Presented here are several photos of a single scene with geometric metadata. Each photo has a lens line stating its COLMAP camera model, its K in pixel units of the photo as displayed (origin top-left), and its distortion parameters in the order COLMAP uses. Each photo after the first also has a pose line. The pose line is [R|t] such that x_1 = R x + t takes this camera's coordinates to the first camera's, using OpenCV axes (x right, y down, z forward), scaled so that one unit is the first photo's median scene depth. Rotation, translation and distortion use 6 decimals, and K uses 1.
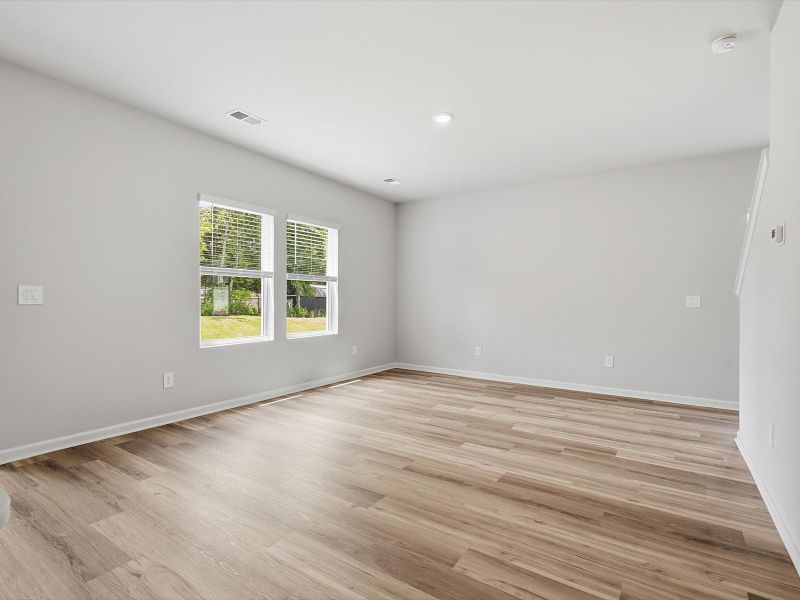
lens RADIAL K [[406.2, 0, 398.3], [0, 406.2, 300.6], [0, 0, 1]] dist [-0.000105, -0.003517]
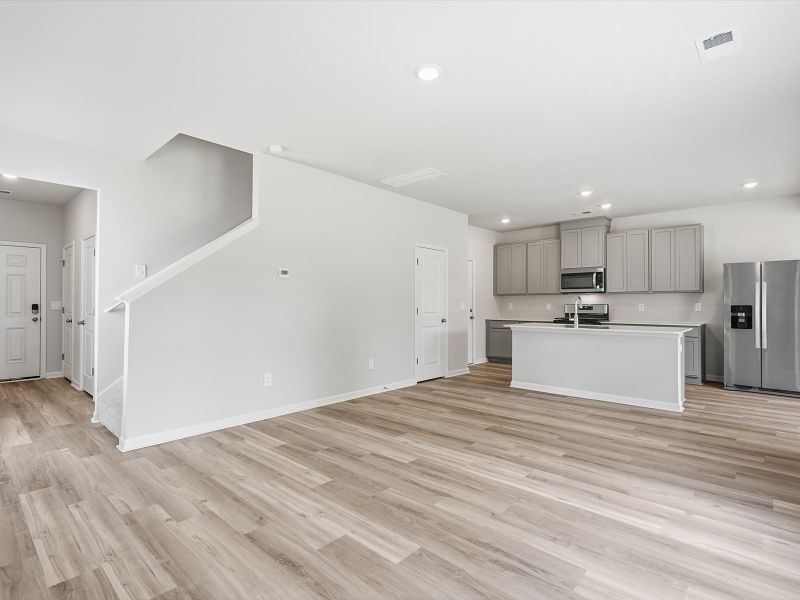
lens RADIAL K [[406.2, 0, 394.6], [0, 406.2, 300.6], [0, 0, 1]] dist [-0.000105, -0.003517]
pose [[-0.988254, -0.010248, 0.152474, 0.056886], [-0.010470, 0.999945, -0.000650, -0.020758], [-0.152459, -0.002238, -0.988307, 1.915289]]
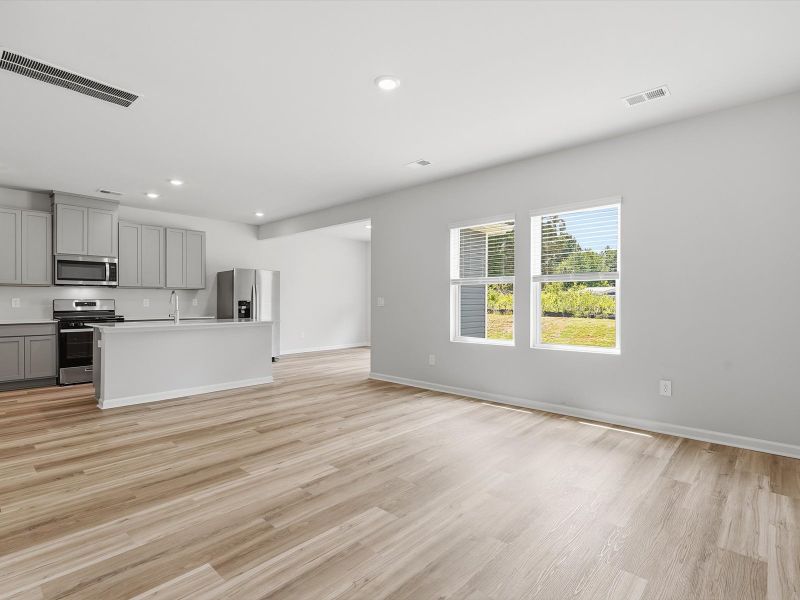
lens RADIAL K [[406.2, 0, 406.5], [0, 406.2, 302.5], [0, 0, 1]] dist [-0.000105, -0.003517]
pose [[-0.144033, -0.007070, -0.989548, 0.997584], [-0.008117, 0.999949, -0.005962, -0.000661], [0.989540, 0.007174, -0.144084, 1.258209]]
